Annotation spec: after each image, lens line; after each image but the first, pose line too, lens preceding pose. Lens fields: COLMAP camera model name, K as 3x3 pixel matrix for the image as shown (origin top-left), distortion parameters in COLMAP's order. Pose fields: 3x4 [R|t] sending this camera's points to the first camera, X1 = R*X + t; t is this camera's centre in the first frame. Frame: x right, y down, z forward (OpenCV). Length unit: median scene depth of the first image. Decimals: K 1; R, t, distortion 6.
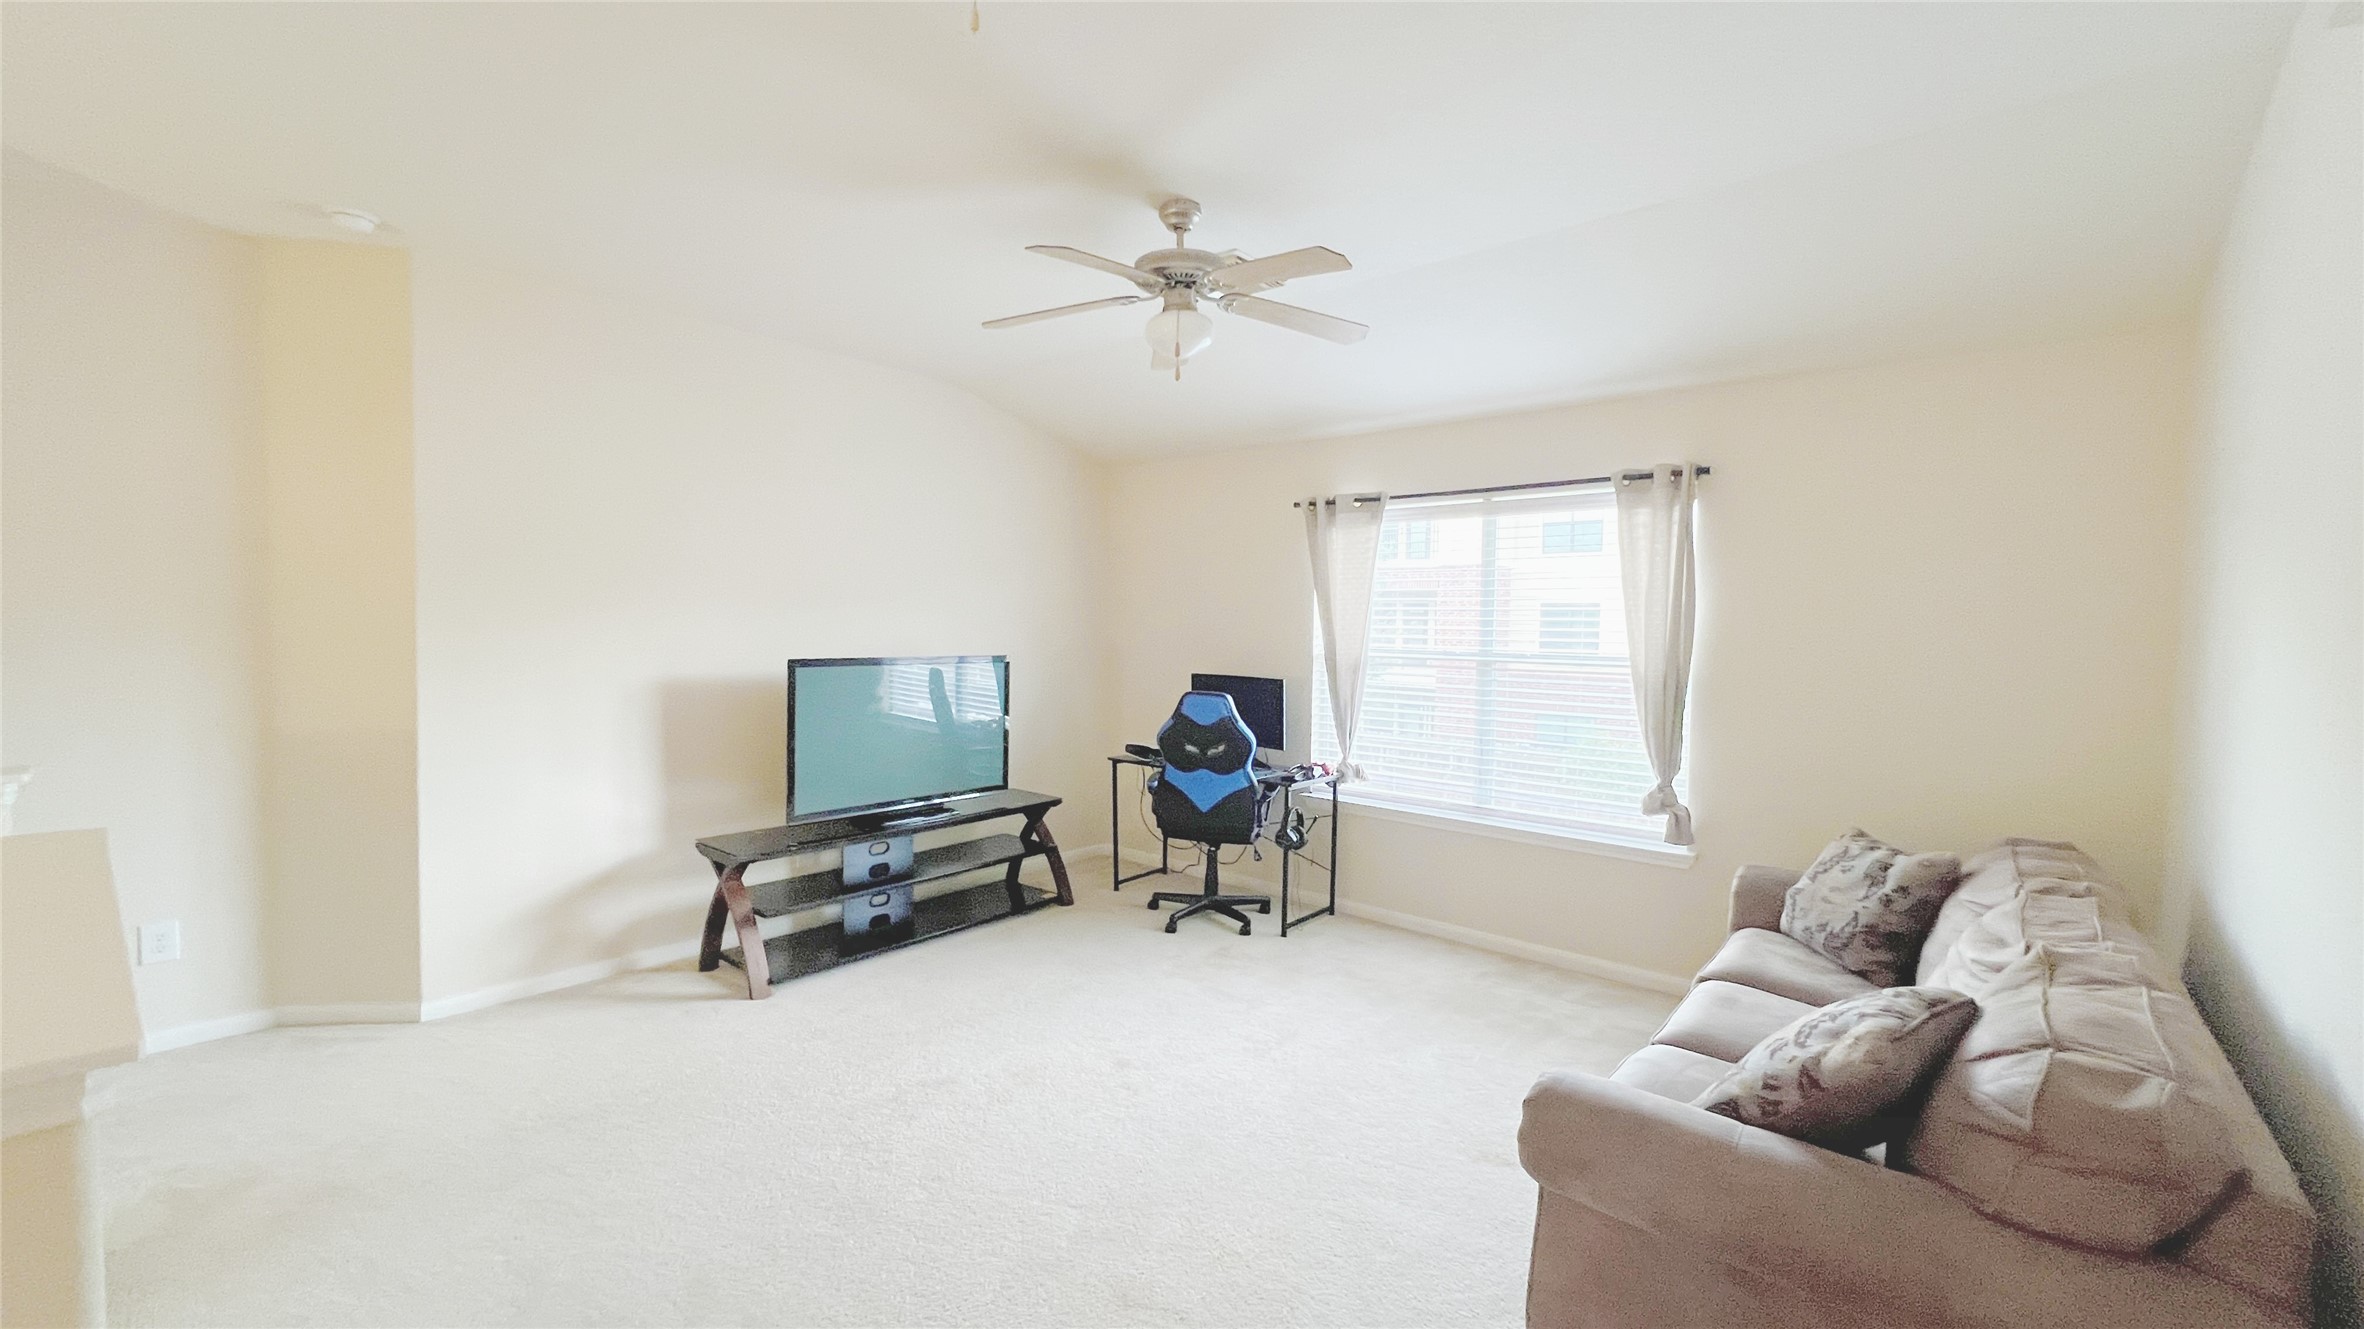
lens RADIAL K [[942.0, 0, 1179.6], [0, 942.0, 659.8], [0, 0, 1]] dist [-0.001132, 0.000449]
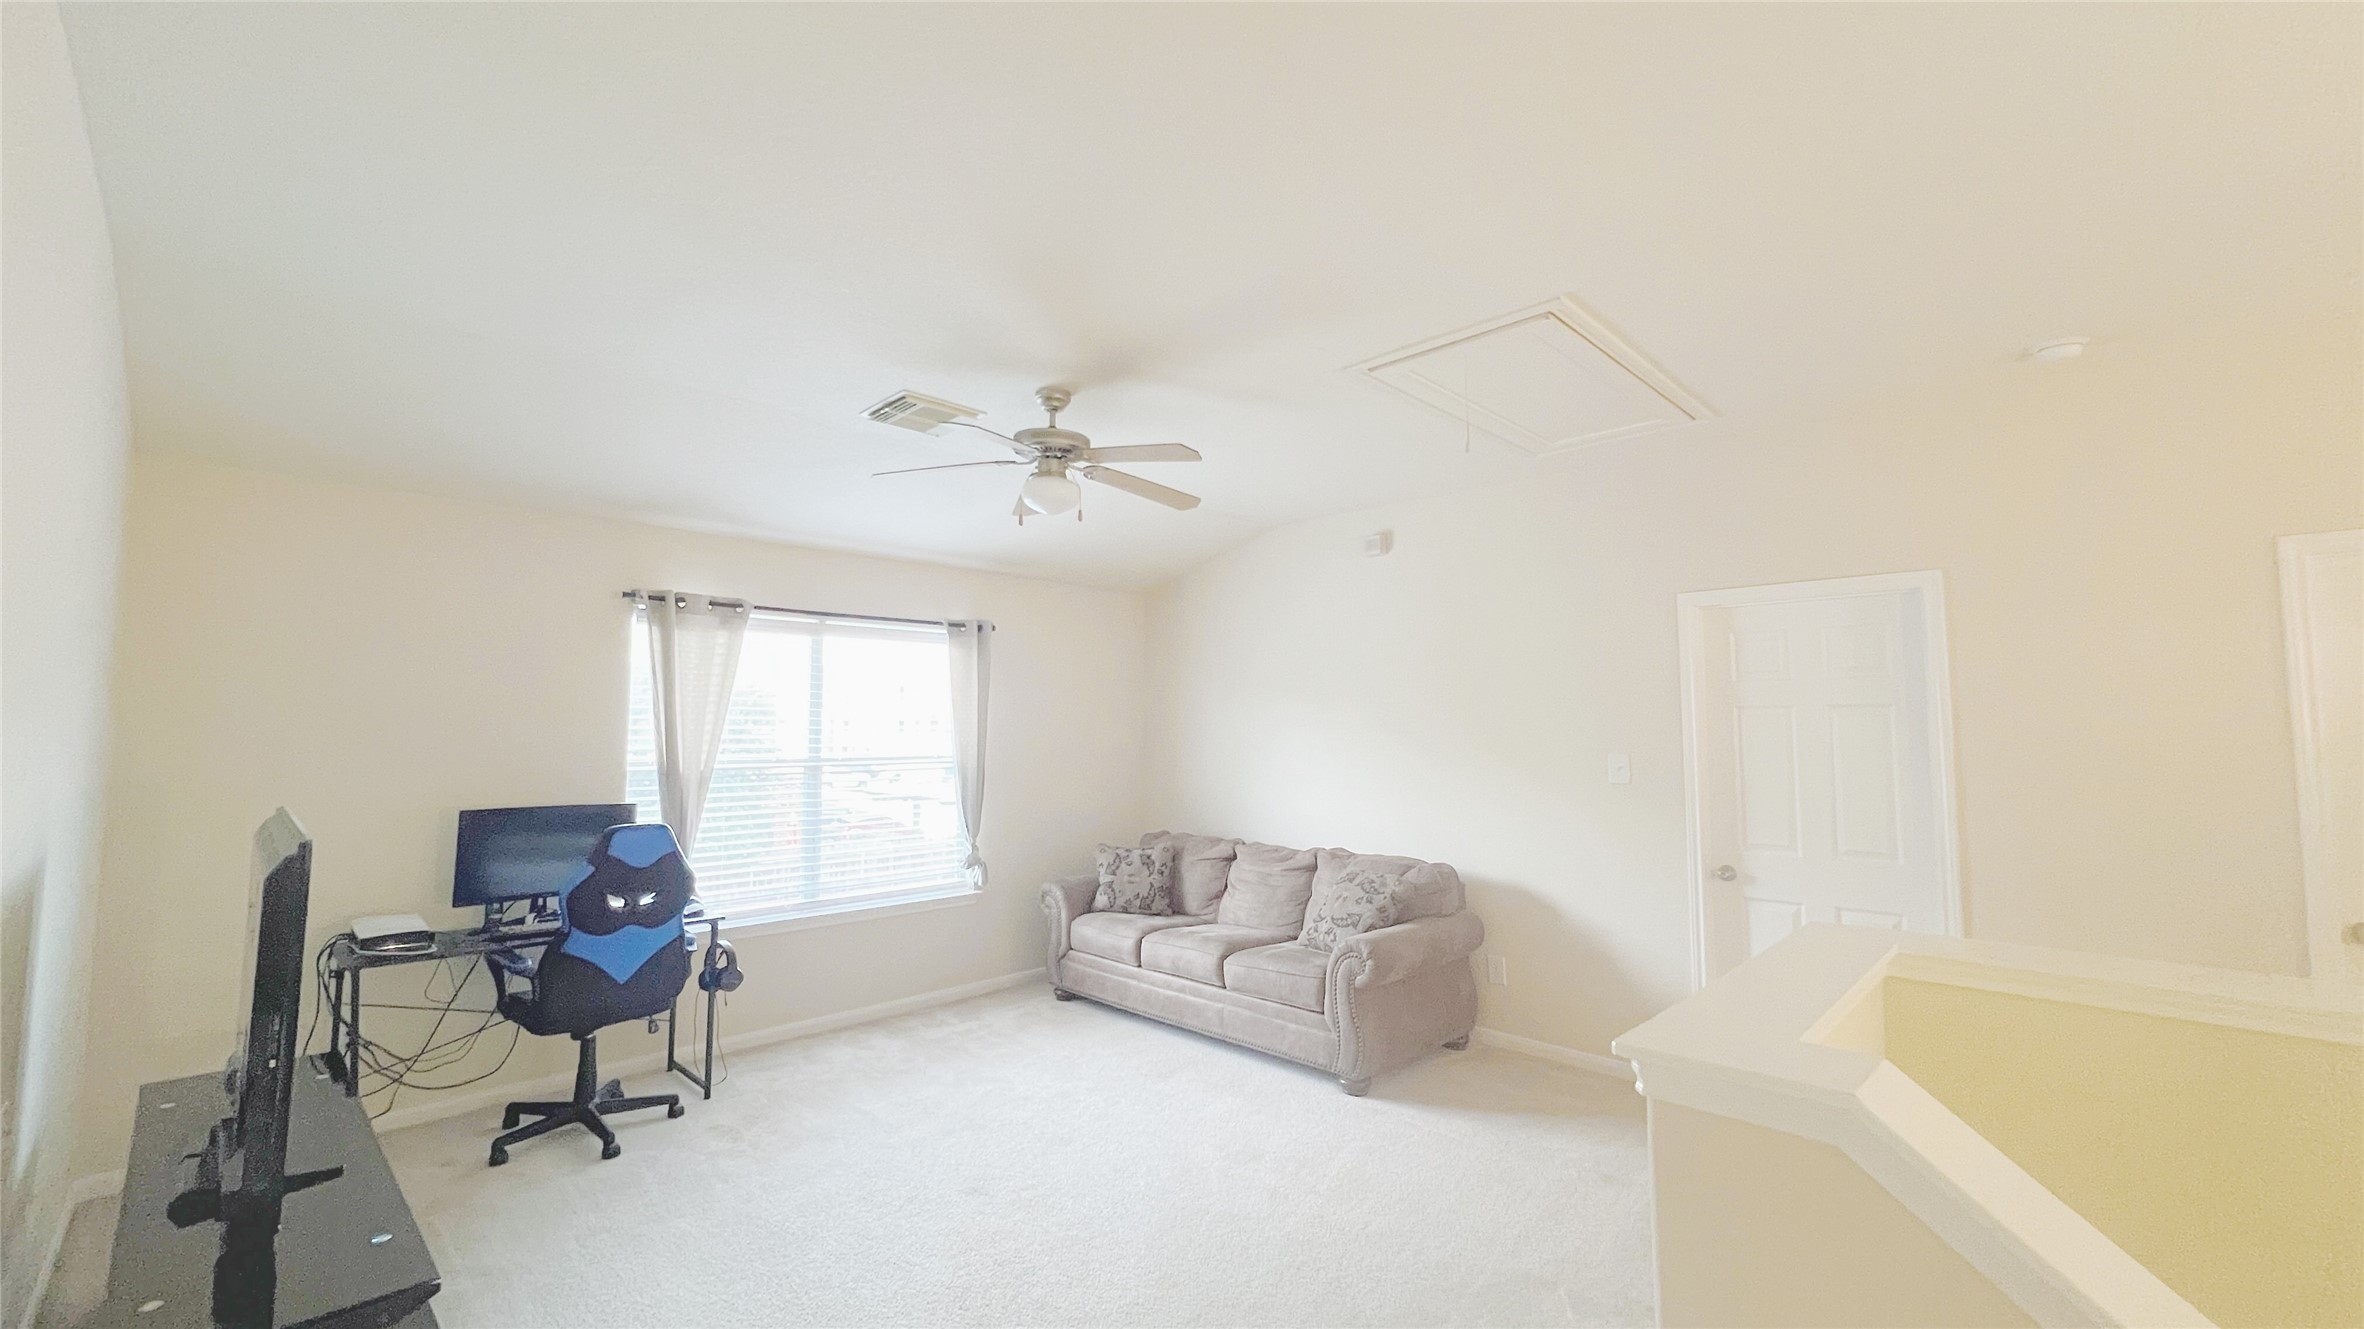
lens RADIAL K [[942.0, 0, 1179.6], [0, 942.0, 659.8], [0, 0, 1]] dist [-0.001132, 0.000449]
pose [[0.076758, 0.060224, 0.995229, -0.746234], [0.041364, 0.997122, -0.063528, -0.034886], [-0.996191, 0.046043, 0.074046, 0.489999]]
